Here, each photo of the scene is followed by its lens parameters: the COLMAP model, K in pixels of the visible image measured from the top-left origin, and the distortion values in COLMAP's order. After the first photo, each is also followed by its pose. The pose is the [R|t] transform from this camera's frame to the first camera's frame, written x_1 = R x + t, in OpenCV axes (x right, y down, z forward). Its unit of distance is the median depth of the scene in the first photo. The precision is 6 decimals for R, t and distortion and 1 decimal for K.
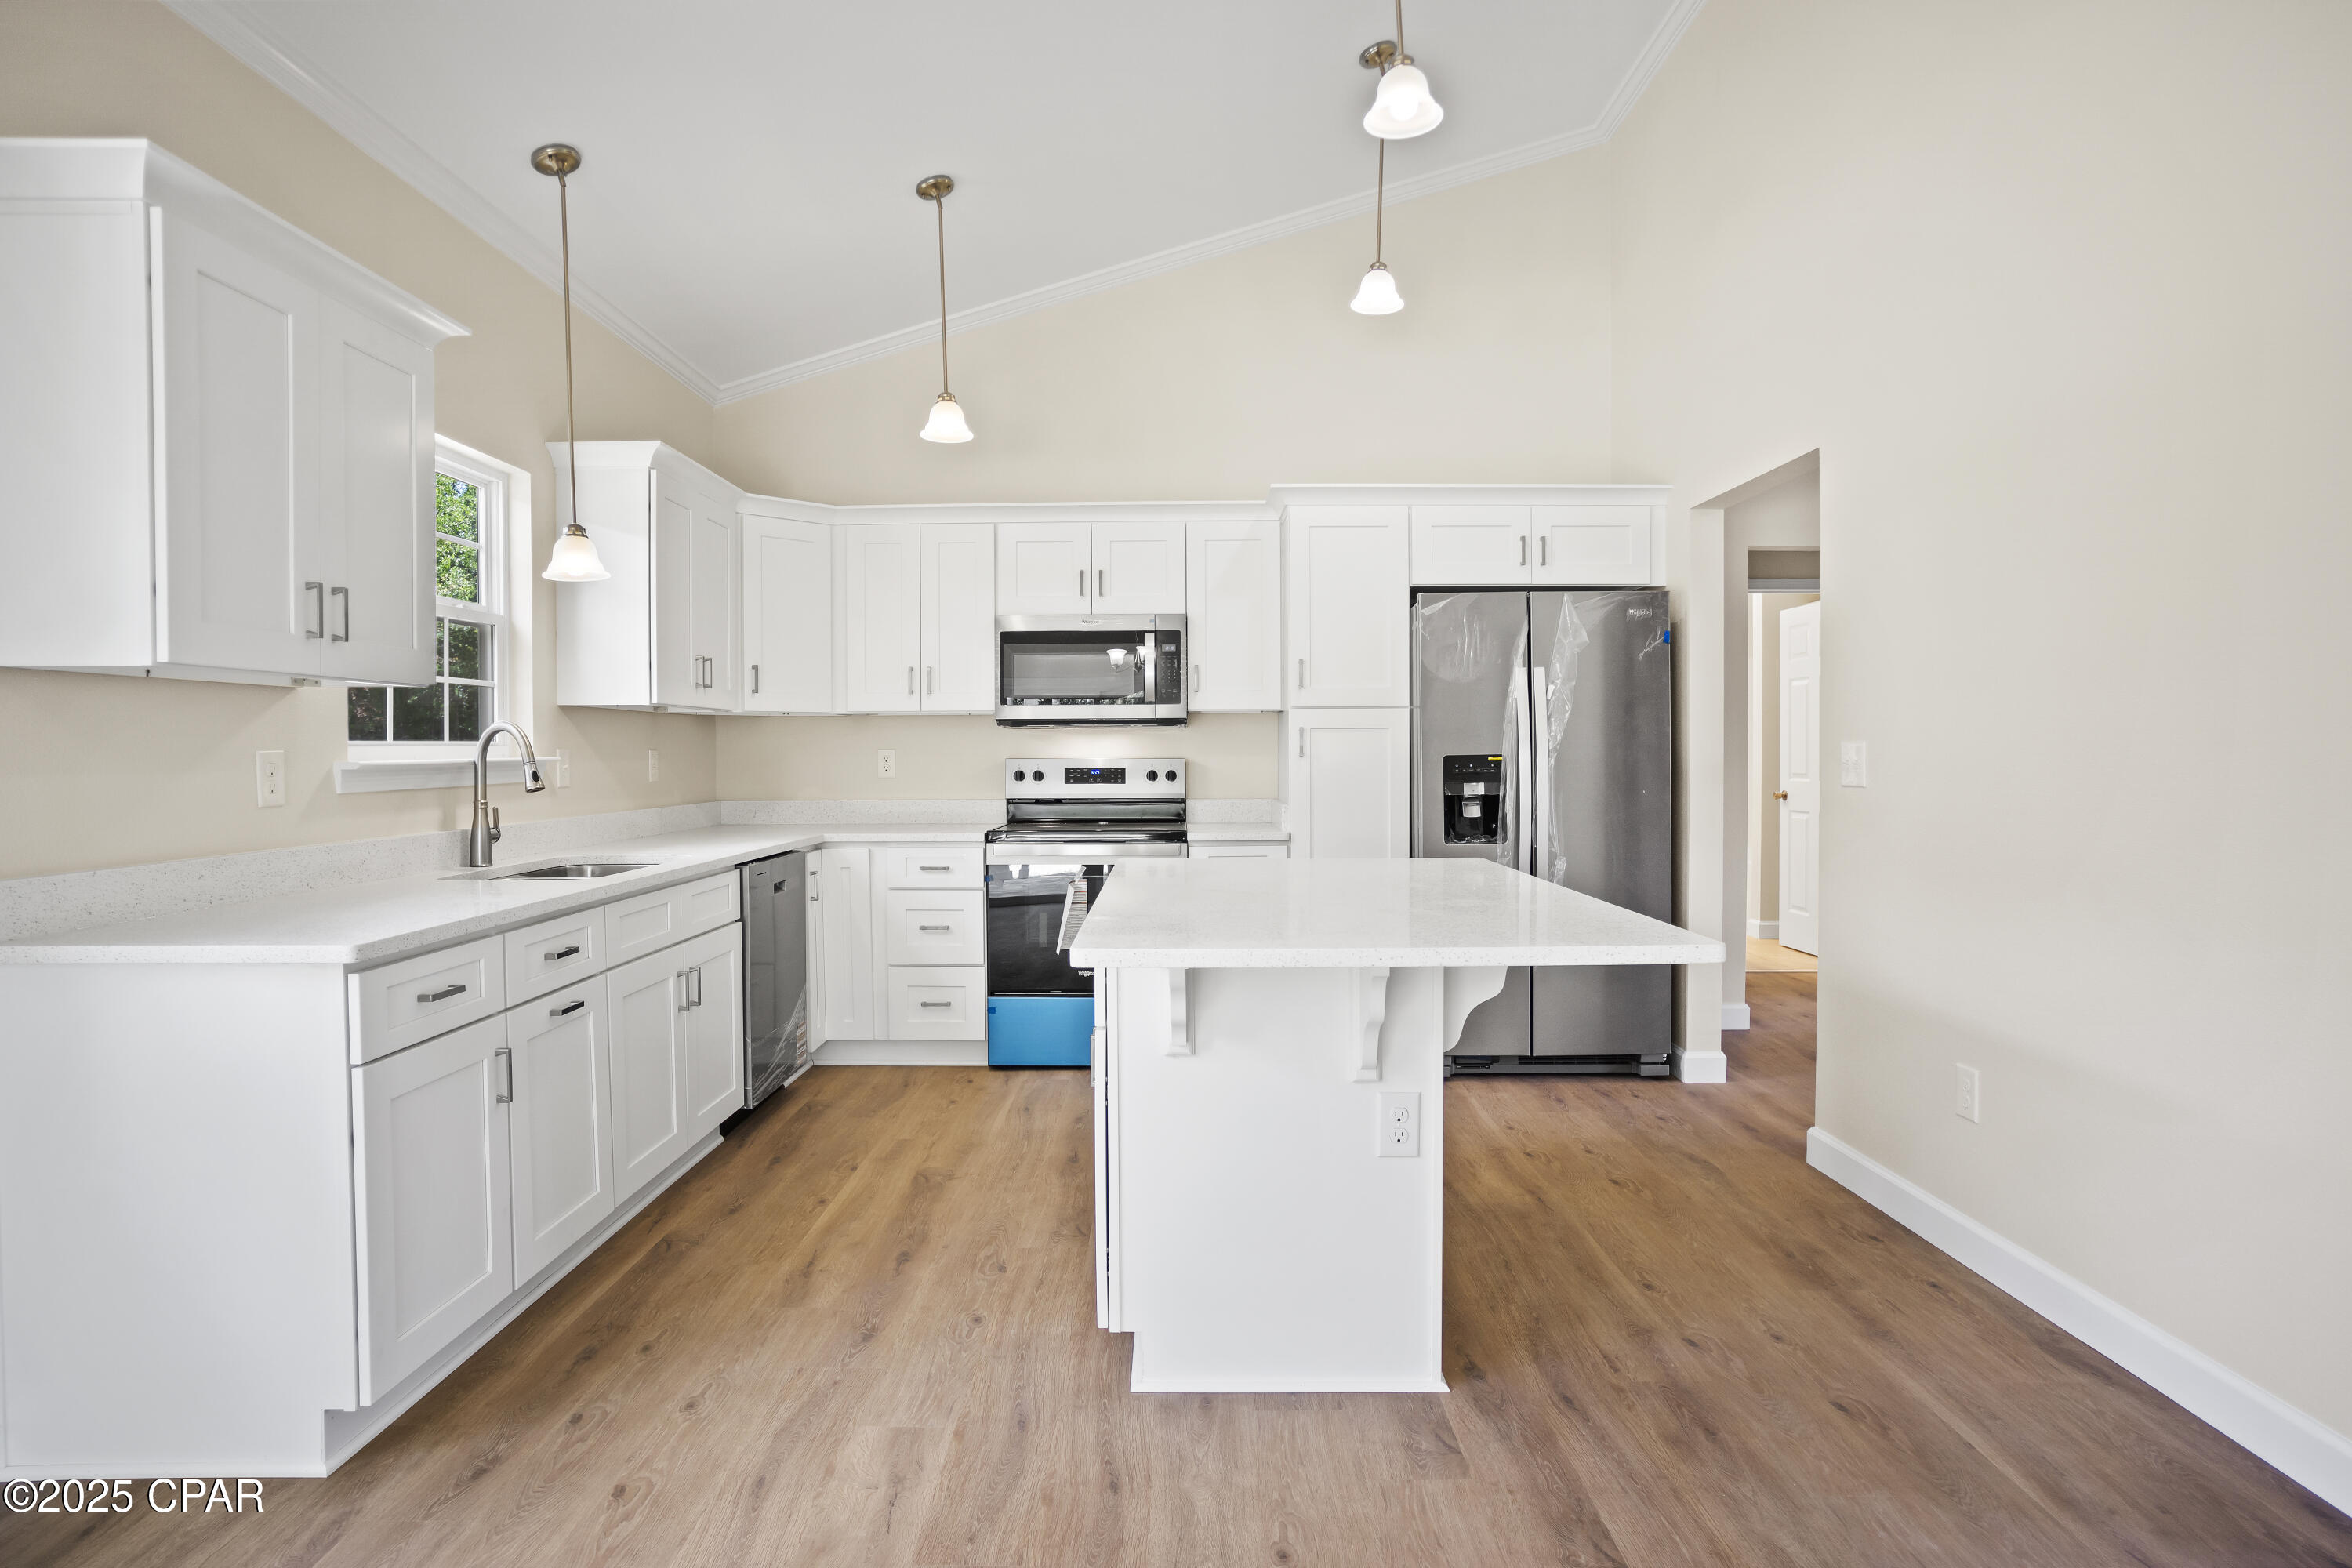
lens RADIAL K [[1254.3, 0, 1176.0], [0, 1254.3, 784.0], [0, 0, 1]] dist [-0.051589, 0.026920]
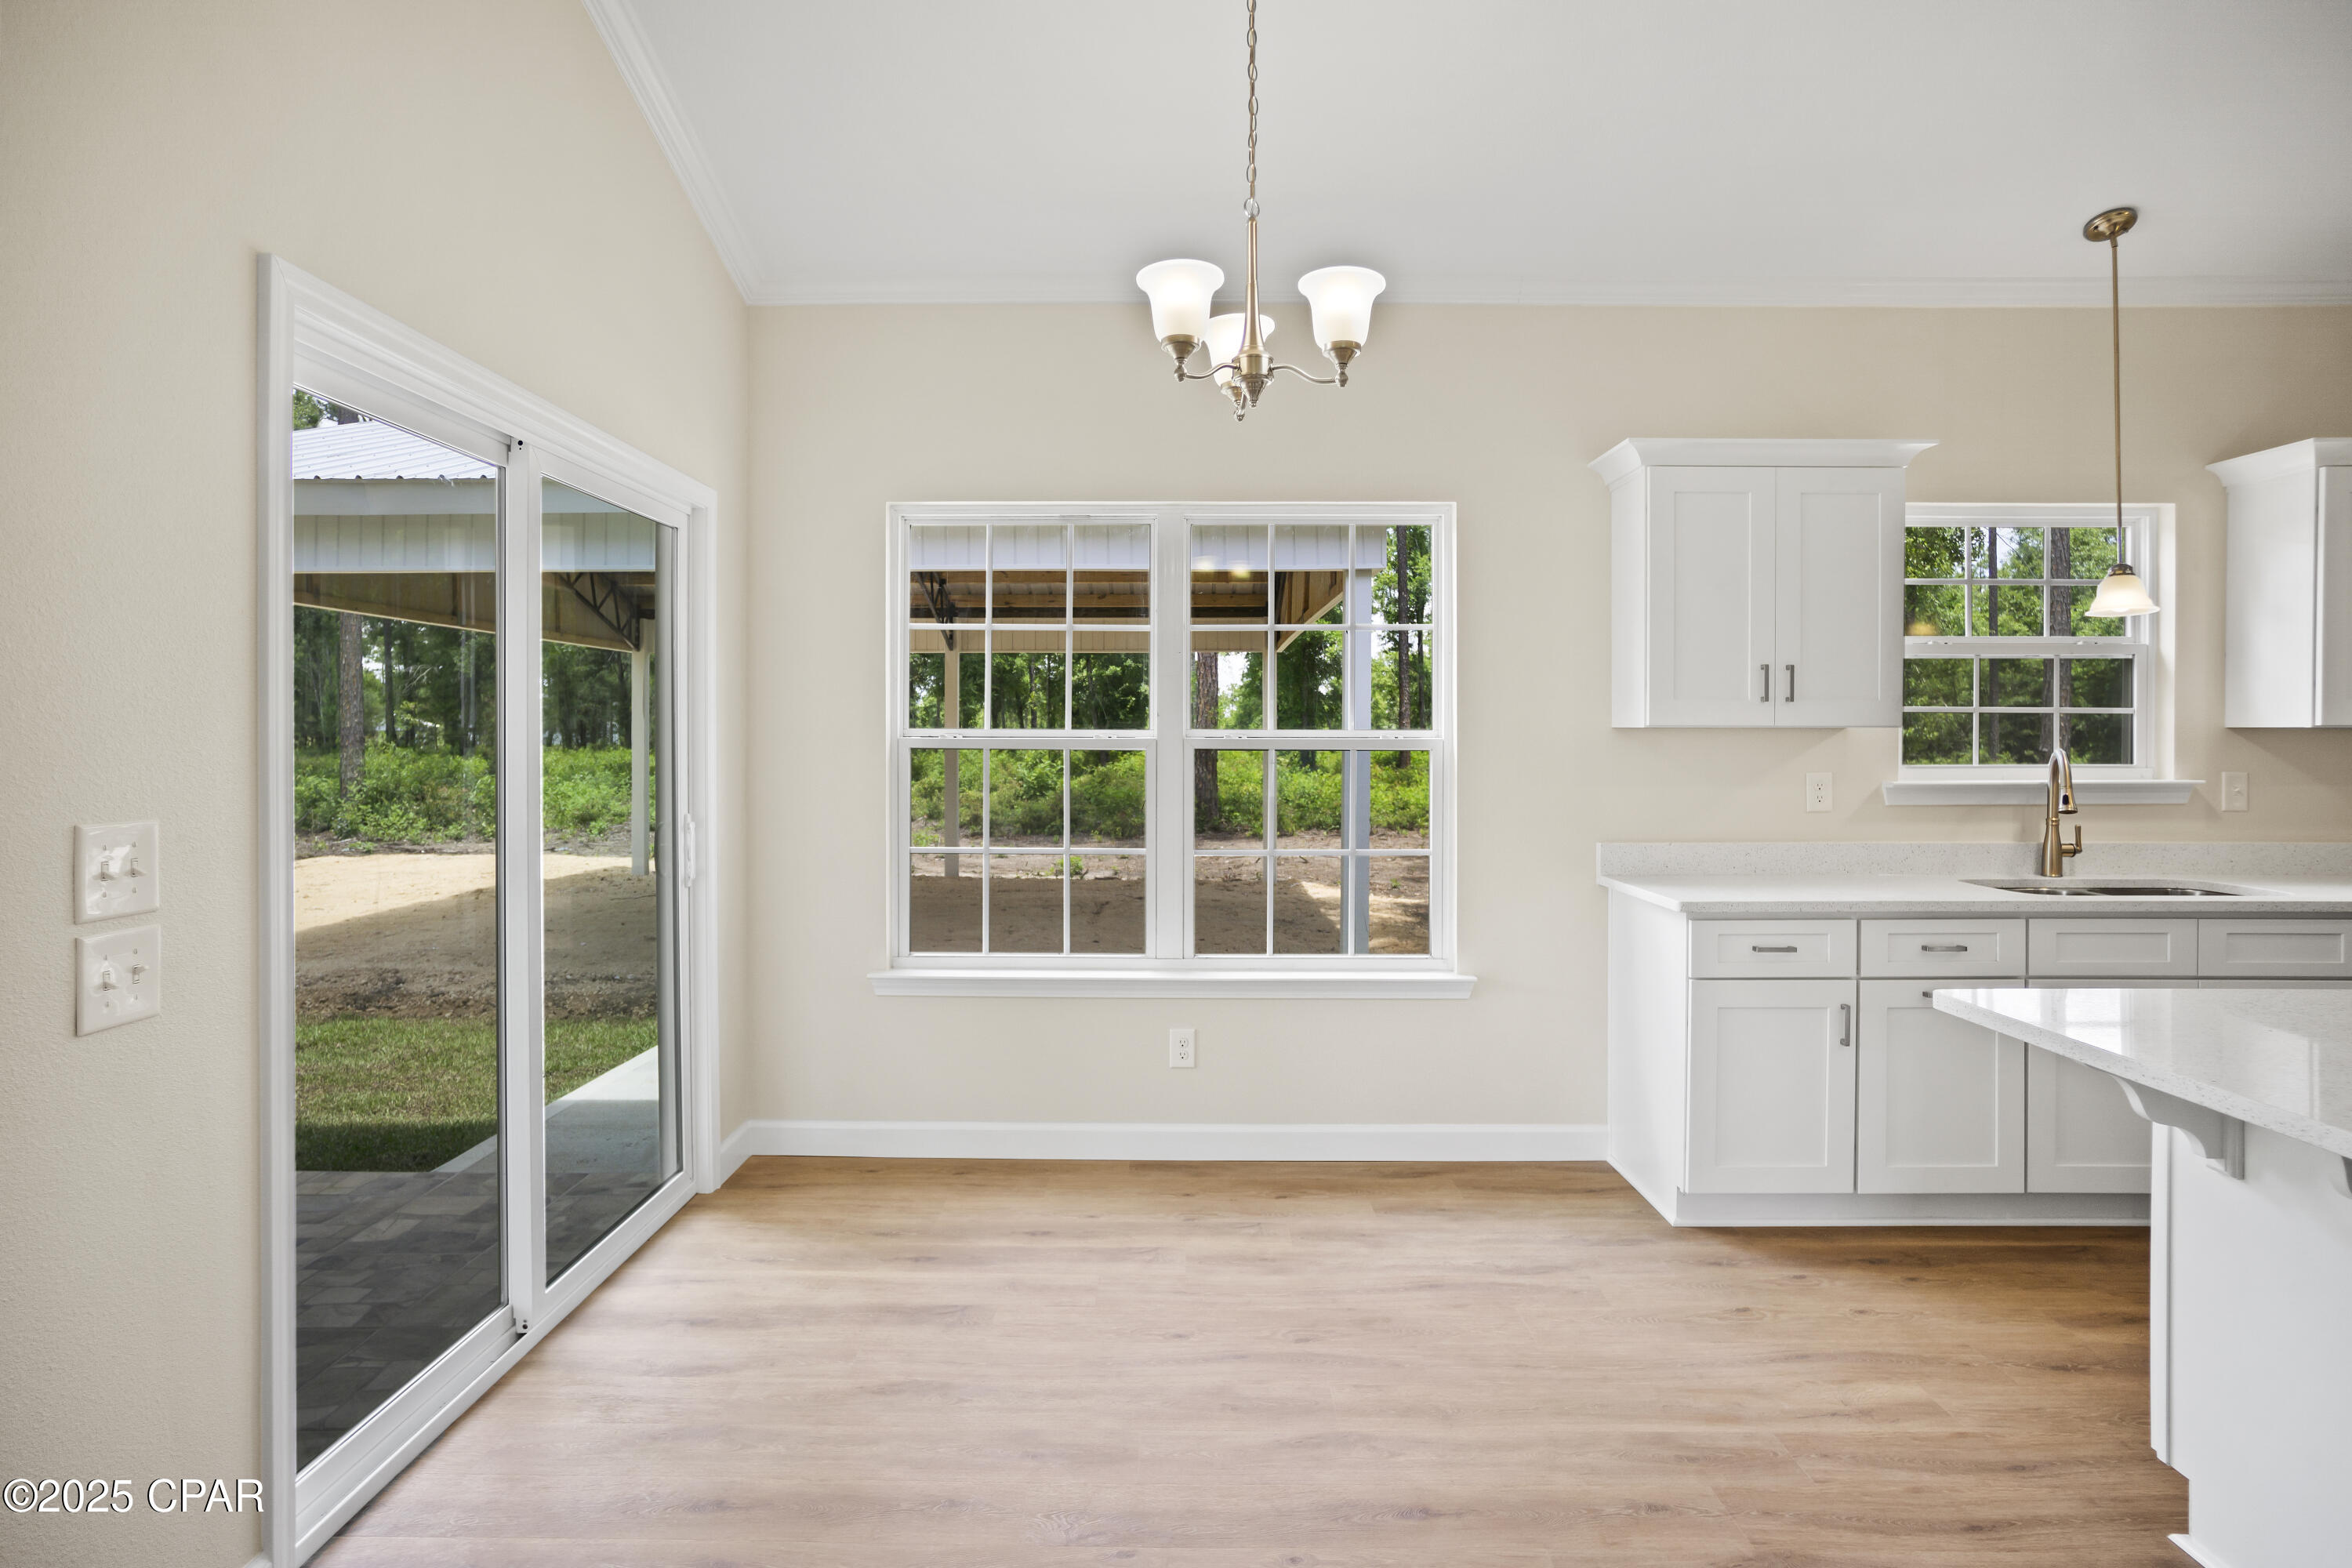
lens RADIAL K [[1285.0, 0, 1166.9], [0, 1285.0, 756.2], [0, 0, 1]] dist [-0.050483, 0.034300]
pose [[-0.002664, 0.020736, -0.999781, 0.818431], [-0.028199, 0.999386, 0.020803, -0.061076], [0.999599, 0.028248, -0.002077, 0.263531]]
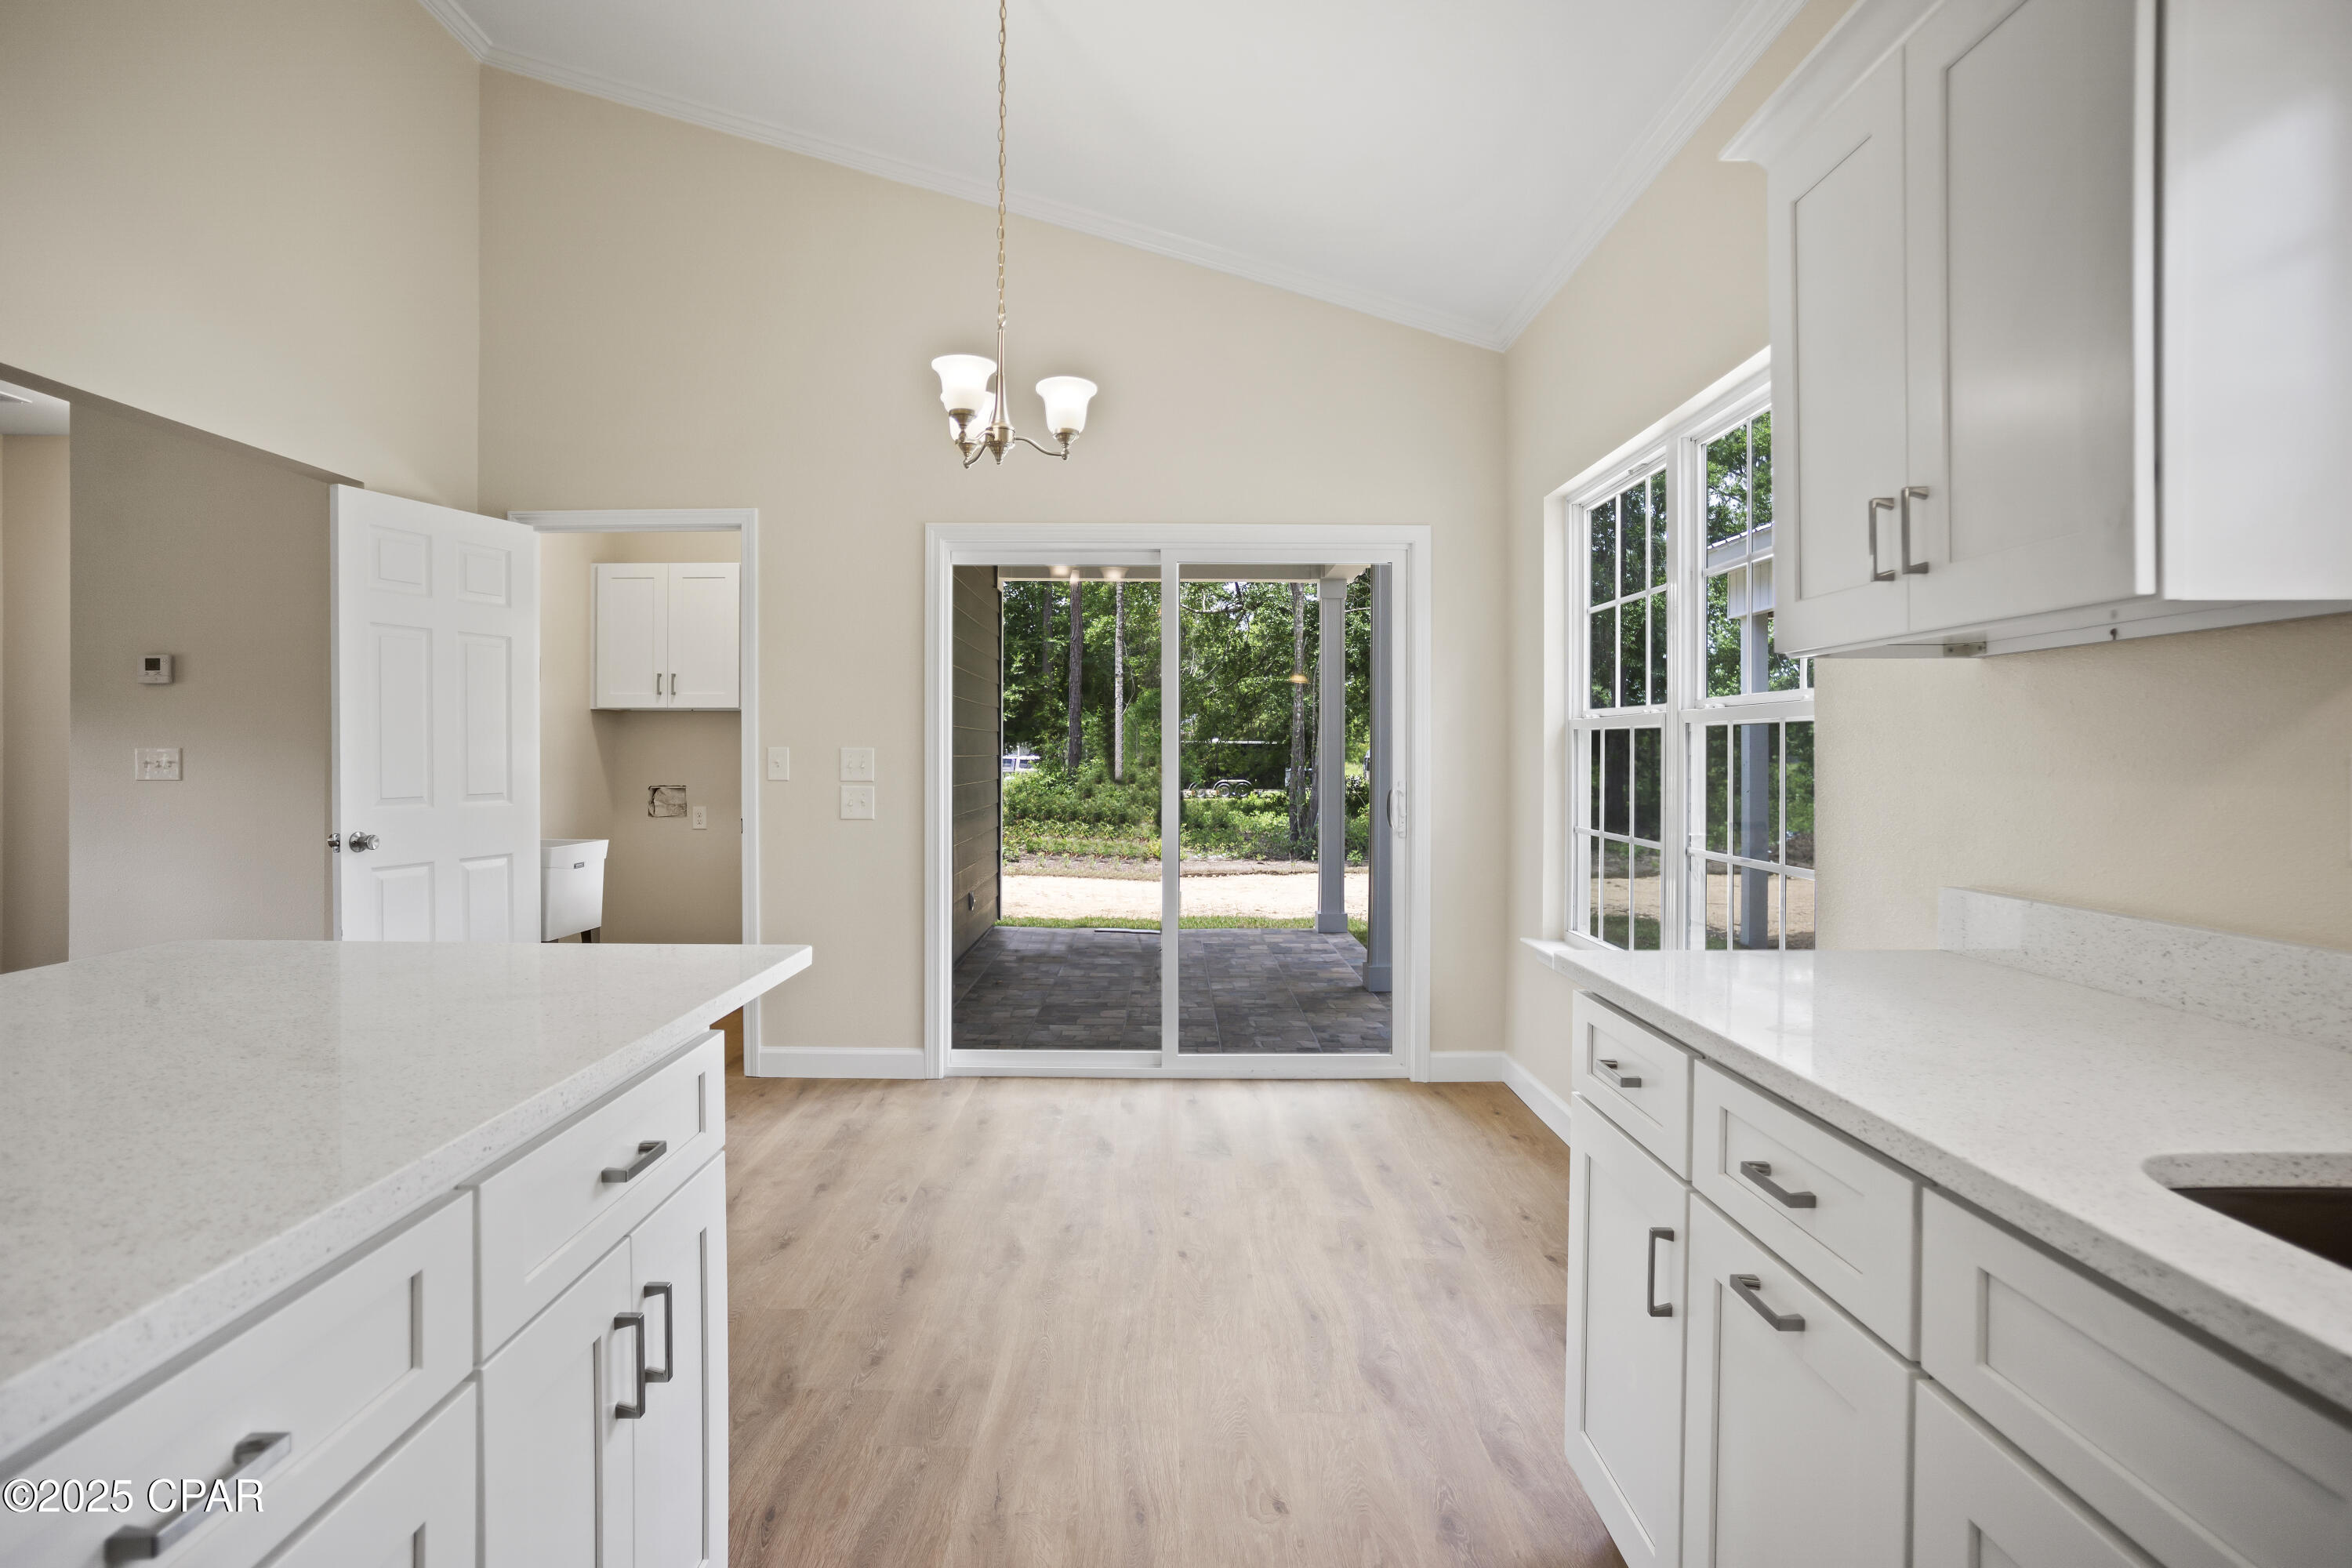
lens RADIAL K [[1285.0, 0, 1166.9], [0, 1285.0, 756.2], [0, 0, 1]] dist [-0.050483, 0.034300]
pose [[-0.999996, 0.000100, -0.002721, -0.296369], [0.000020, 0.999570, 0.029334, -0.042071], [0.002723, 0.029333, -0.999566, 1.637345]]
